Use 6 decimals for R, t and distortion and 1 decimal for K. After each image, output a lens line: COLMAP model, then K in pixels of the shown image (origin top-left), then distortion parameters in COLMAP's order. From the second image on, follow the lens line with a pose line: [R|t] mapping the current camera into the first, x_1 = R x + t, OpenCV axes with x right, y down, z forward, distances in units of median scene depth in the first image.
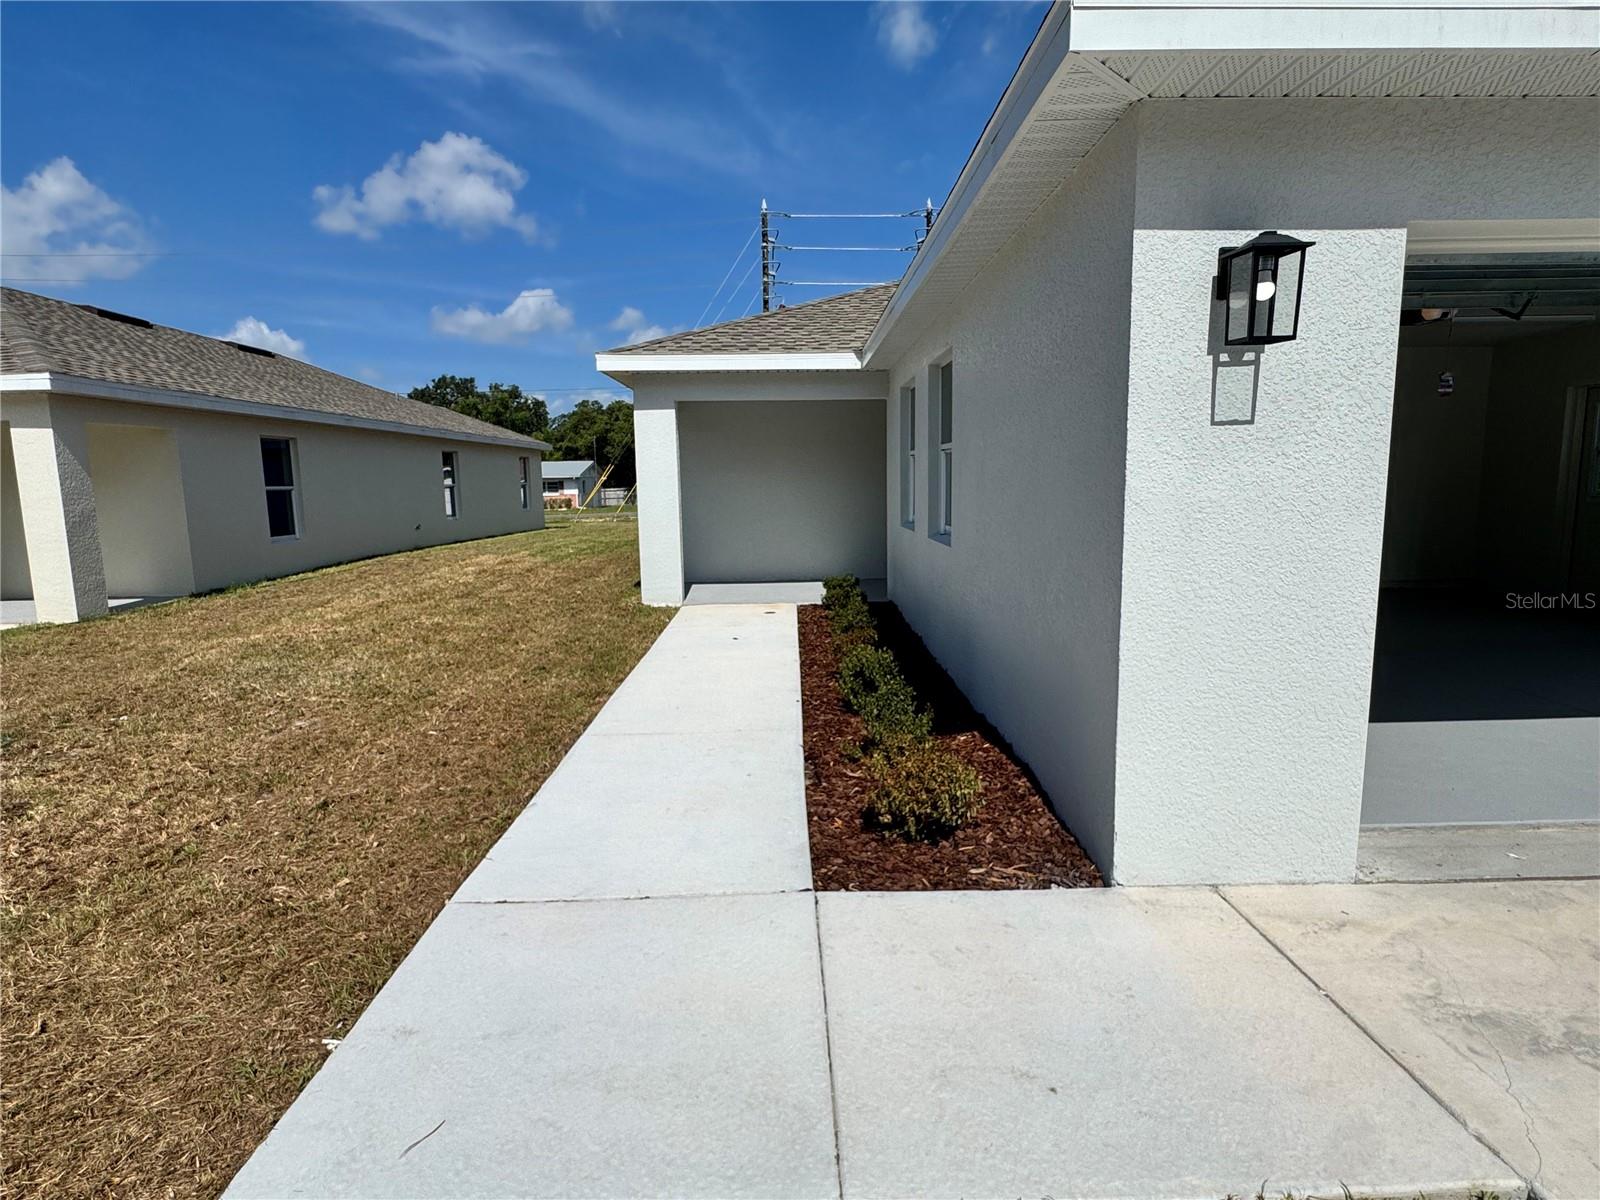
lens RADIAL K [[852.4, 0, 800.0], [0, 852.4, 600.0], [0, 0, 1]] dist [-0.003310, -0.000250]
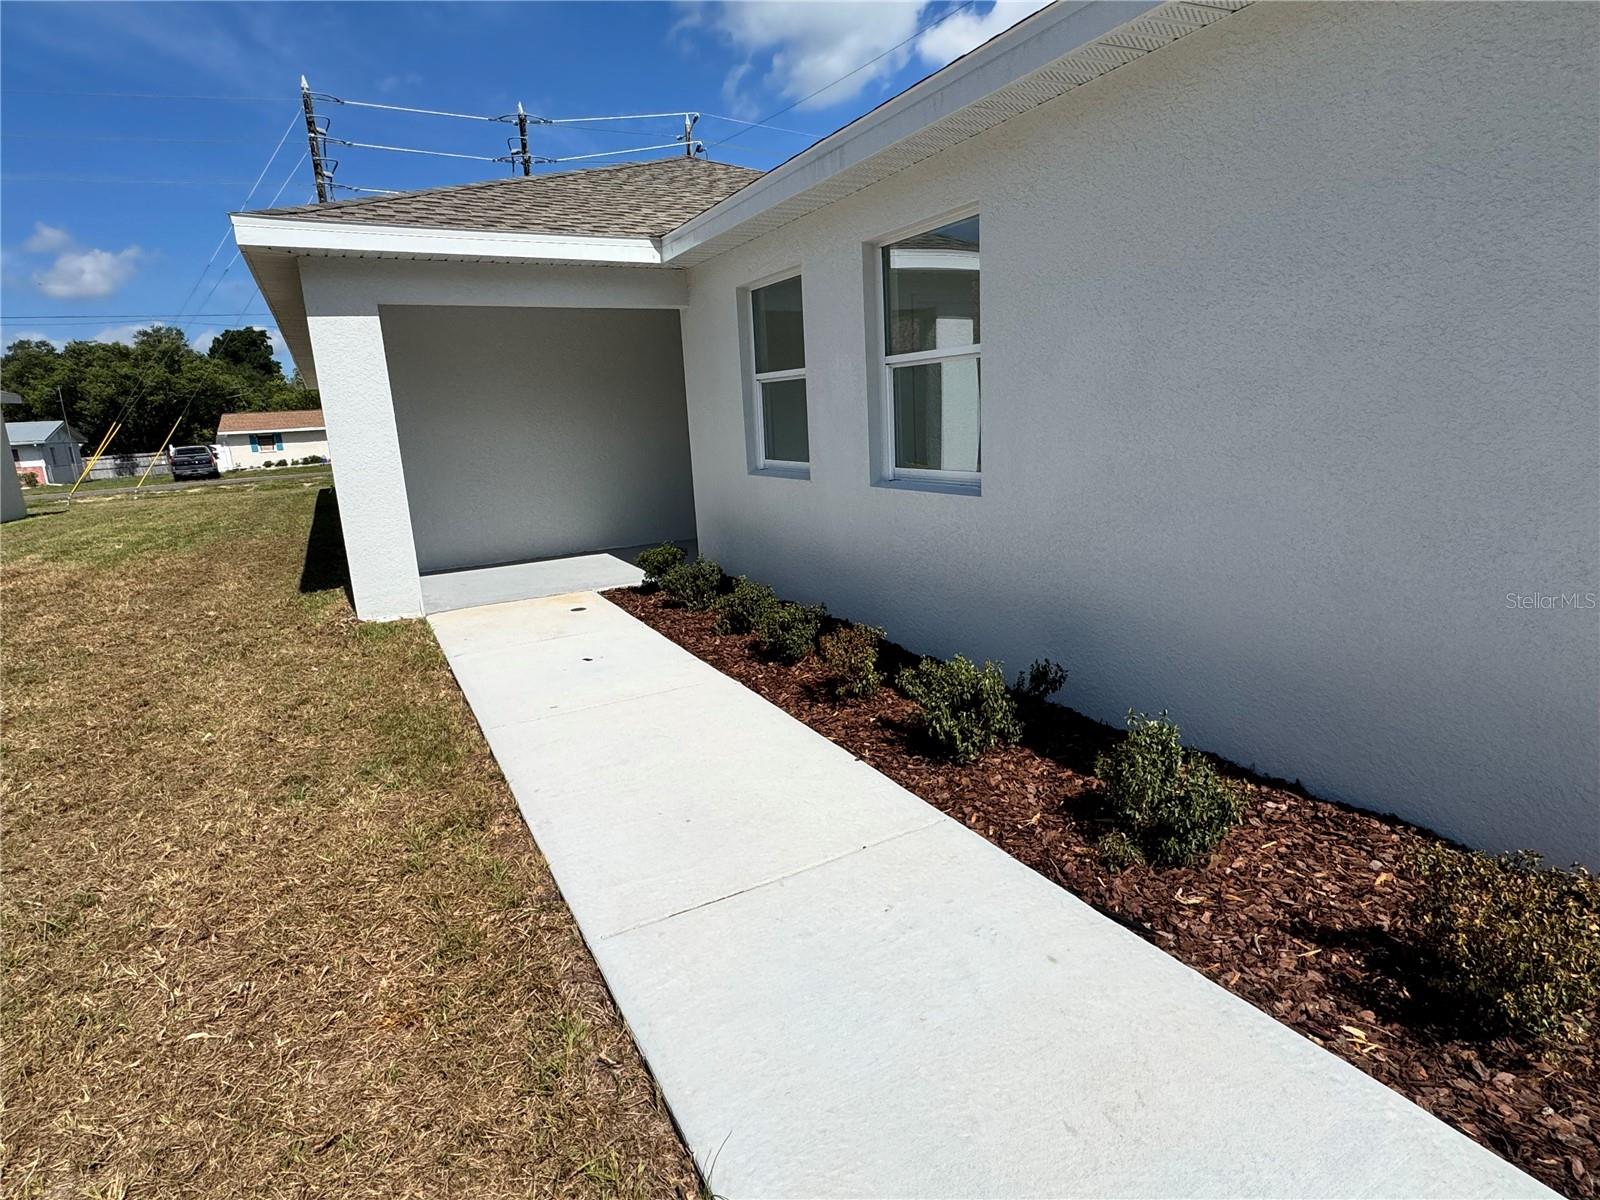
lens RADIAL K [[852.4, 0, 800.0], [0, 852.4, 600.0], [0, 0, 1]] dist [-0.003310, -0.000250]
pose [[0.884280, -0.127518, 0.449209, -0.148939], [0.100680, 0.991430, 0.083247, -0.026330], [-0.455975, -0.028387, 0.889540, 0.226694]]
